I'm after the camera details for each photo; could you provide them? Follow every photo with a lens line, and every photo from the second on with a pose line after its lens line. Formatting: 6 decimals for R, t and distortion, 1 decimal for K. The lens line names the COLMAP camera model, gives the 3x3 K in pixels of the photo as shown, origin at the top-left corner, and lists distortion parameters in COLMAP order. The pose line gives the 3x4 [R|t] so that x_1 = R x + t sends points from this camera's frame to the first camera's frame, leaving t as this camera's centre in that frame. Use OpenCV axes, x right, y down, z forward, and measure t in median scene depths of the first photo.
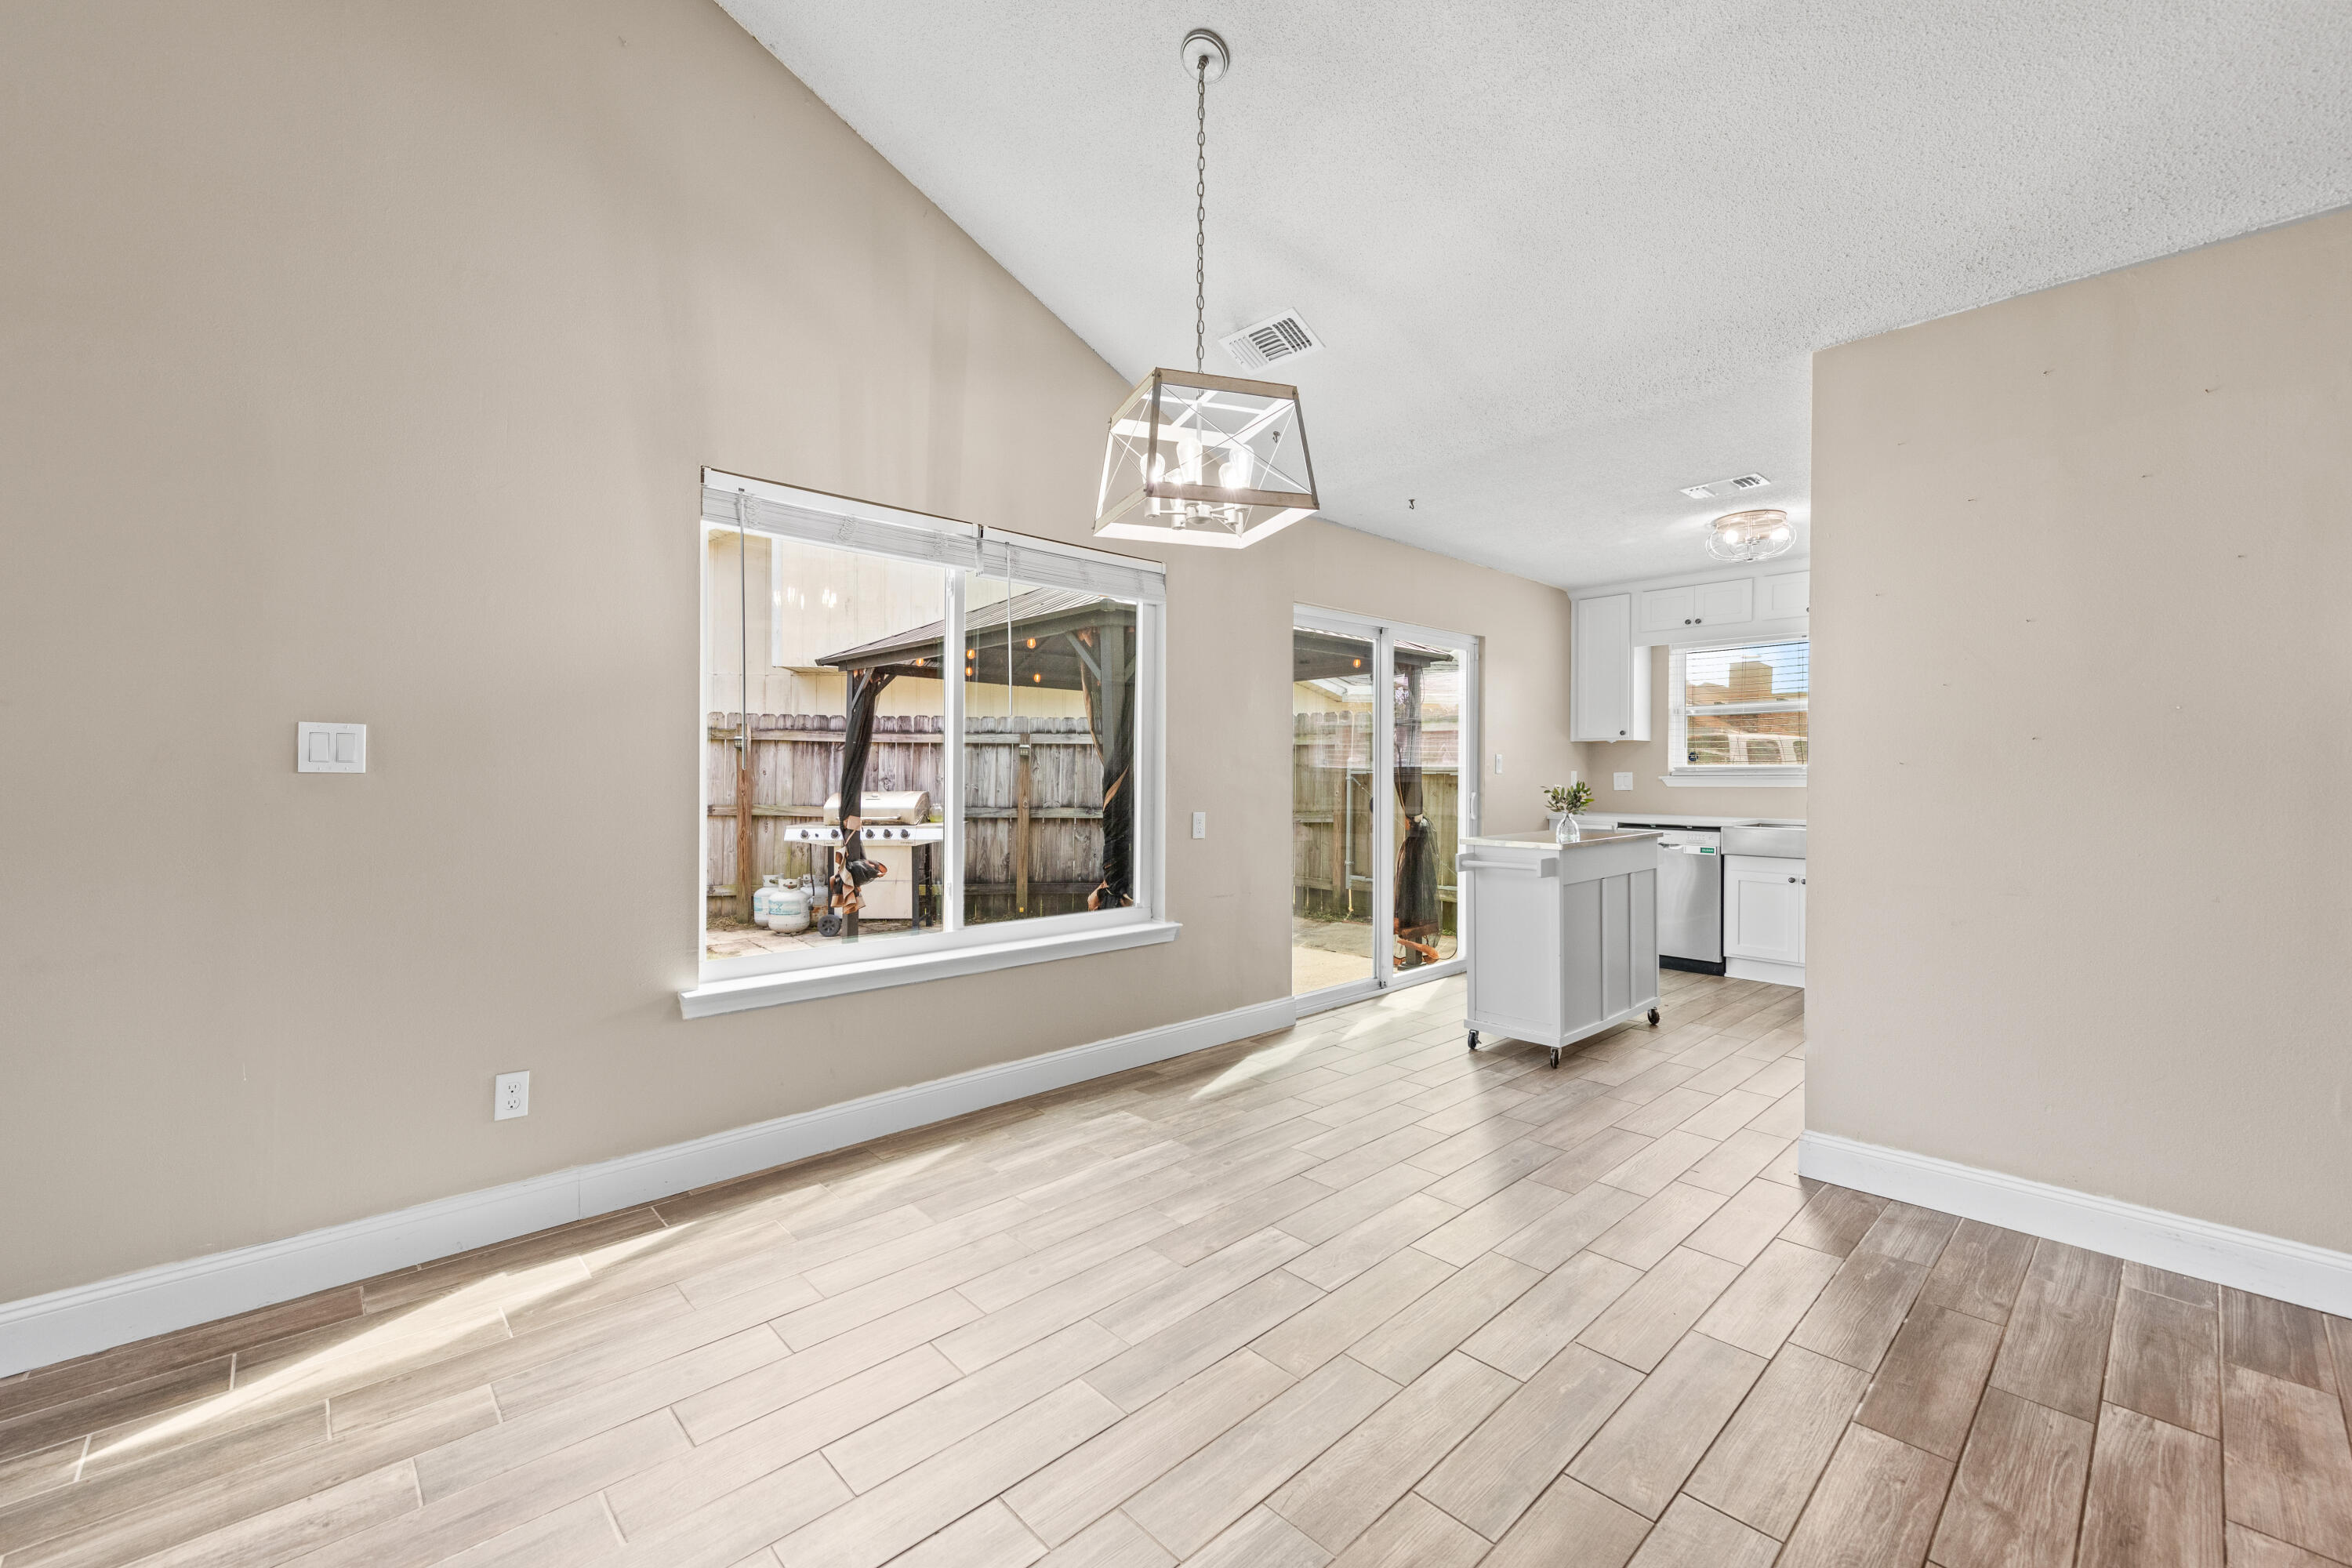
lens RADIAL K [[963.0, 0, 1173.5], [0, 963.0, 778.5], [0, 0, 1]] dist [0.004697, 0.000079]
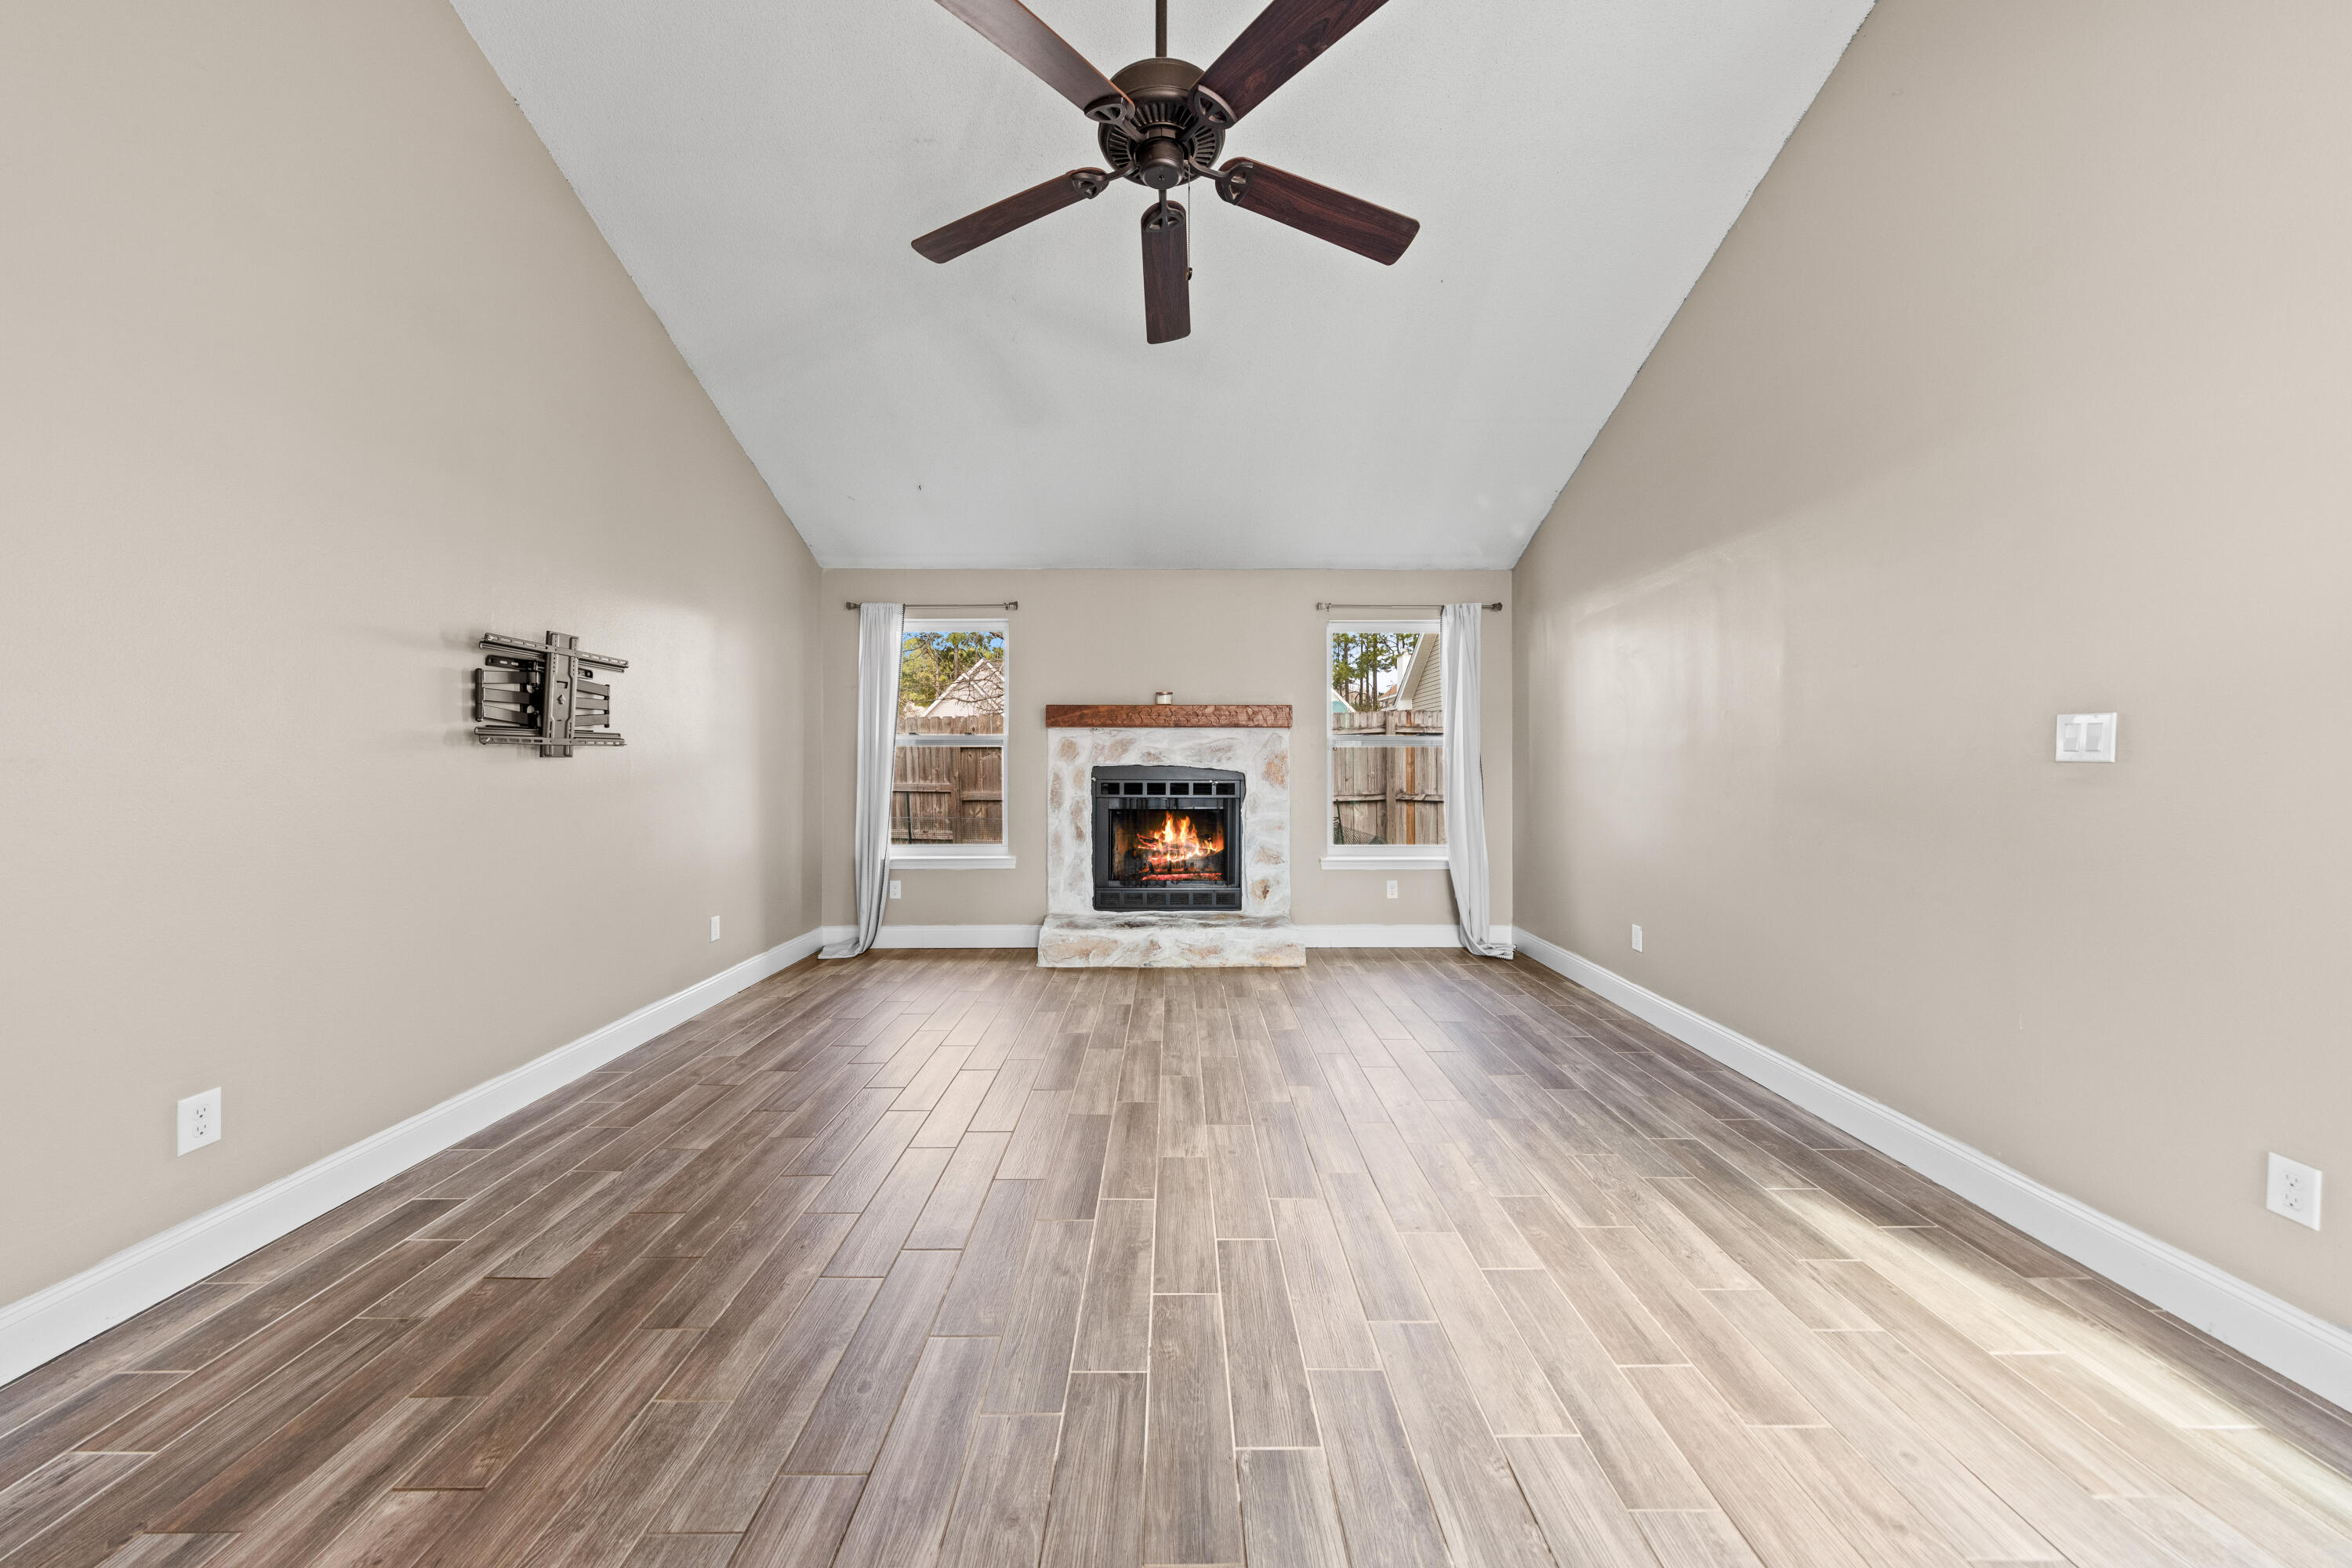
lens RADIAL K [[803.7, 0, 1170.8], [0, 803.7, 770.5], [0, 0, 1]] dist [0.002448, 0.000124]
pose [[-0.688765, 0.008035, -0.724940, 0.201698], [-0.006384, 0.999833, 0.017148, -0.002296], [0.724957, 0.016439, -0.688598, 0.433458]]
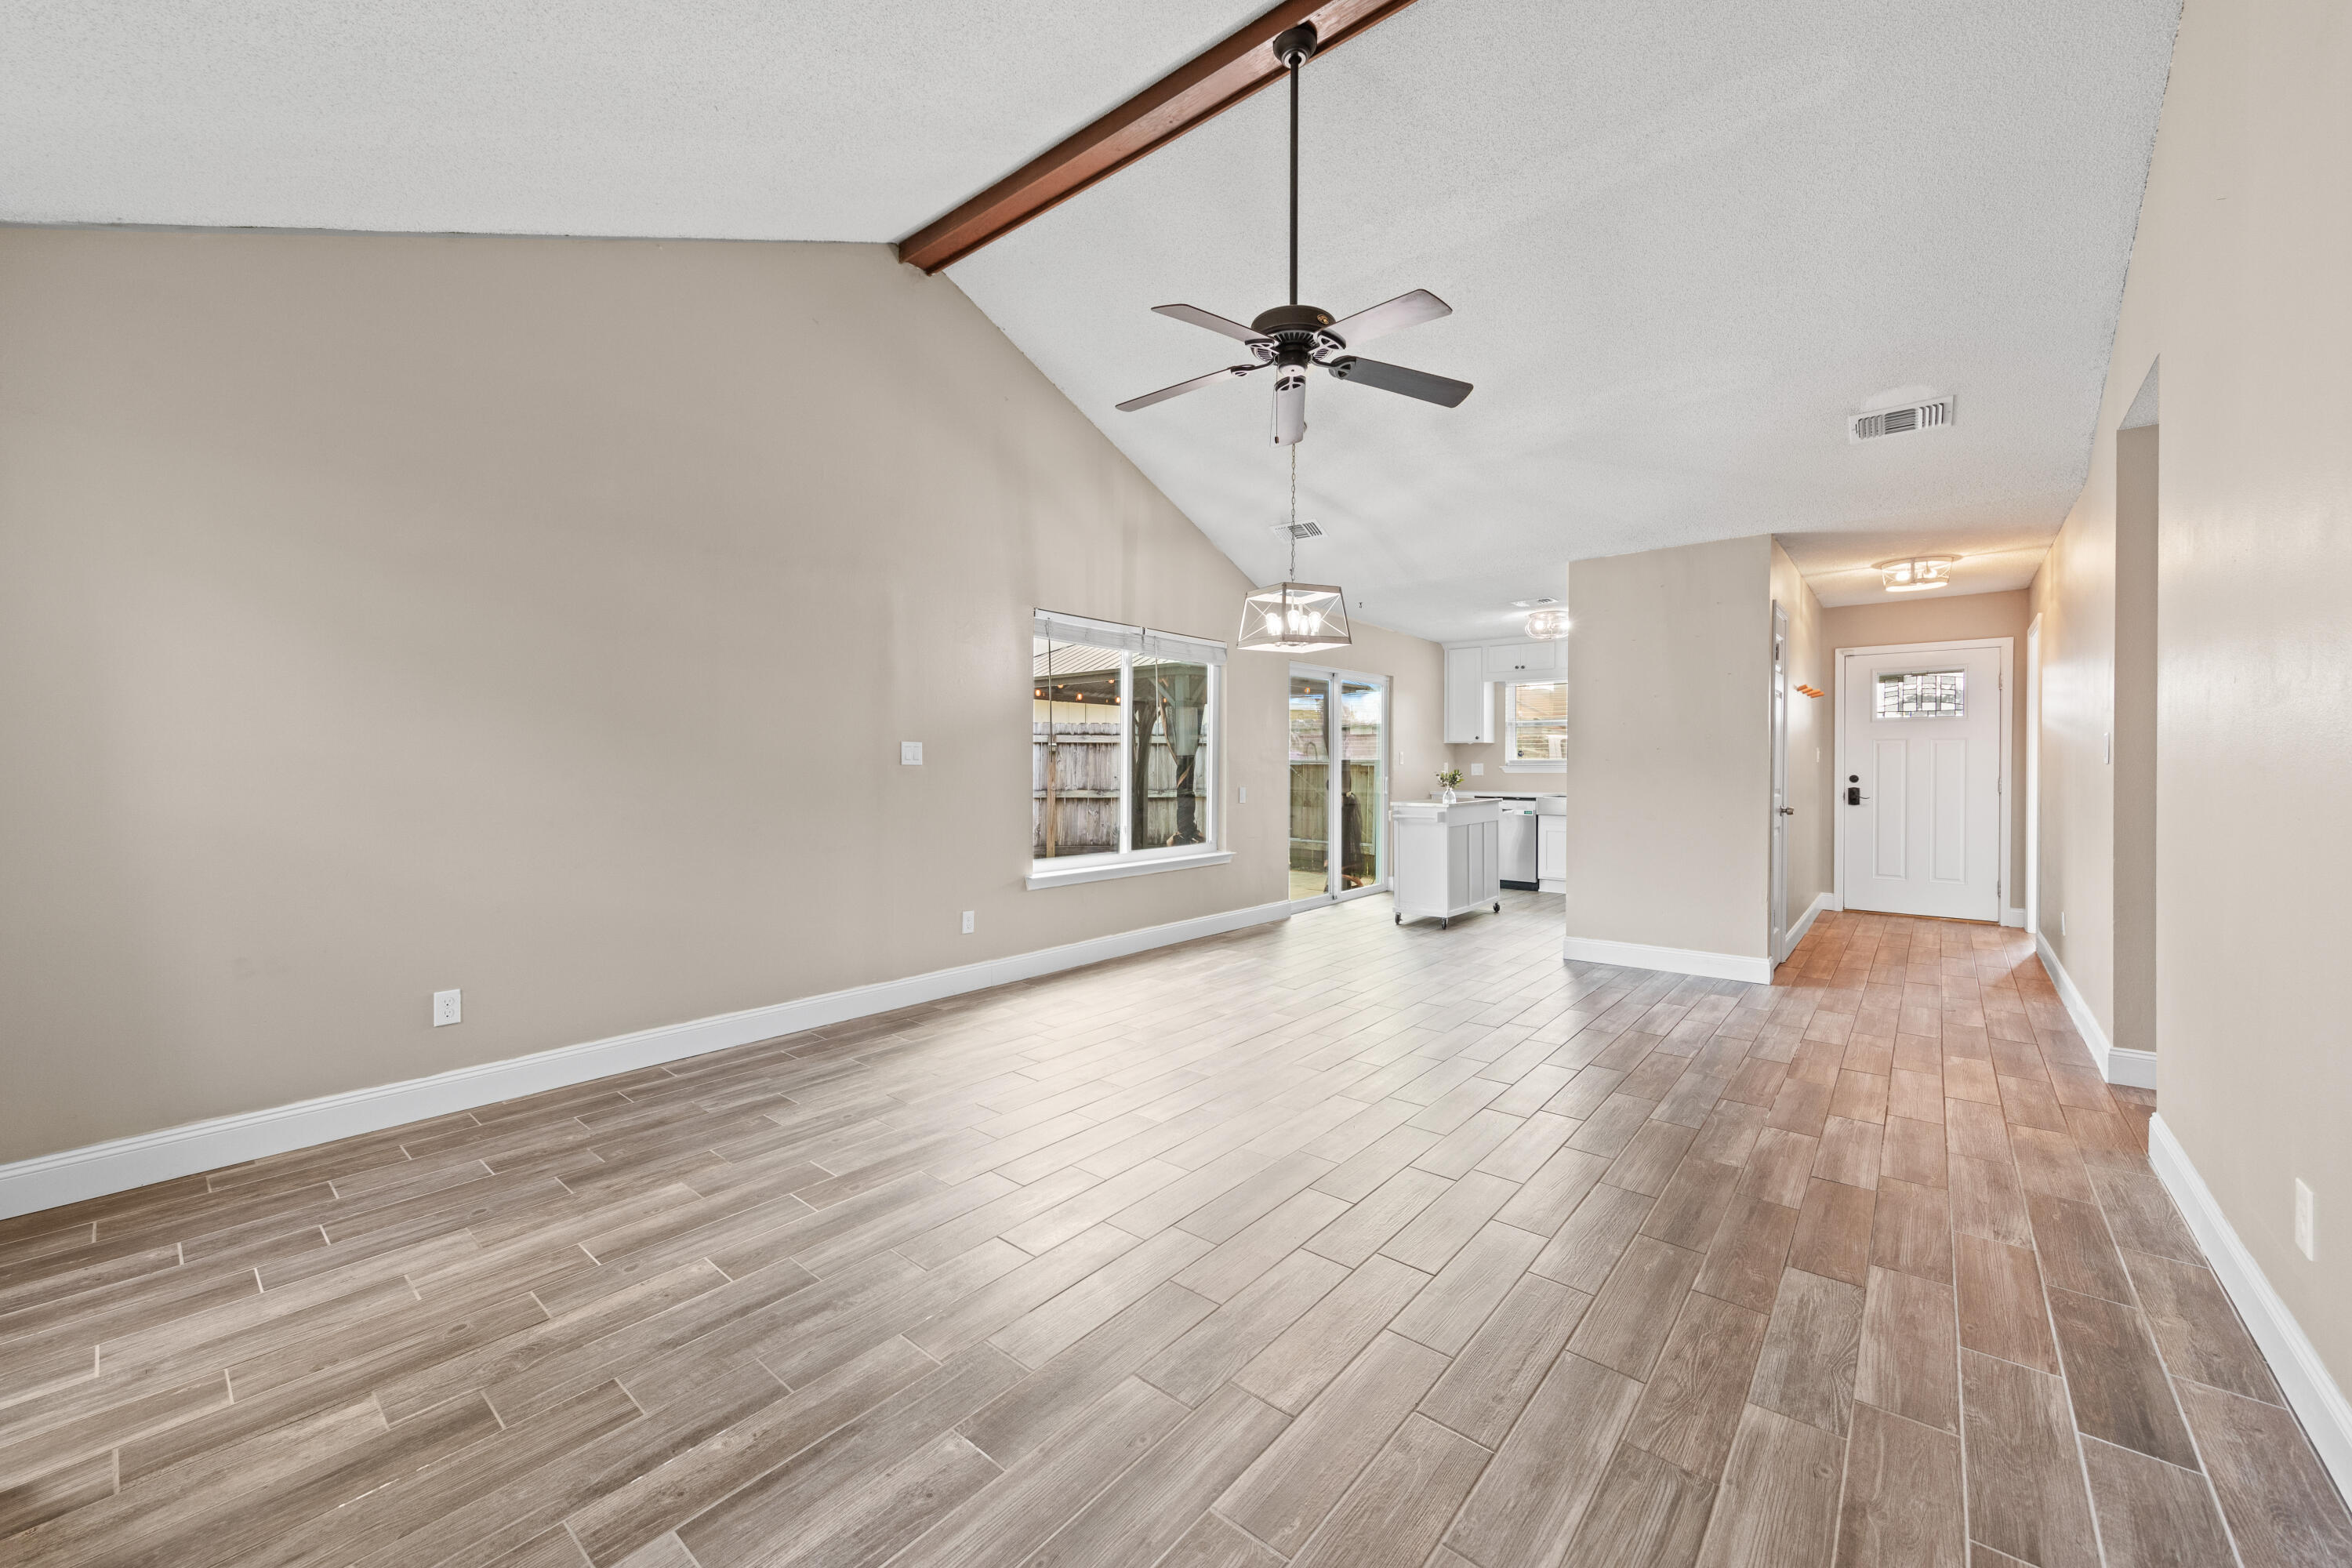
lens RADIAL K [[923.1, 0, 1171.0], [0, 923.1, 770.6], [0, 0, 1]] dist [-0.002356, -0.000138]
pose [[0.992391, -0.001537, 0.123121, -0.269776], [0.001328, 0.999998, 0.001782, 0.001601], [-0.123123, -0.001605, 0.992390, -0.539924]]
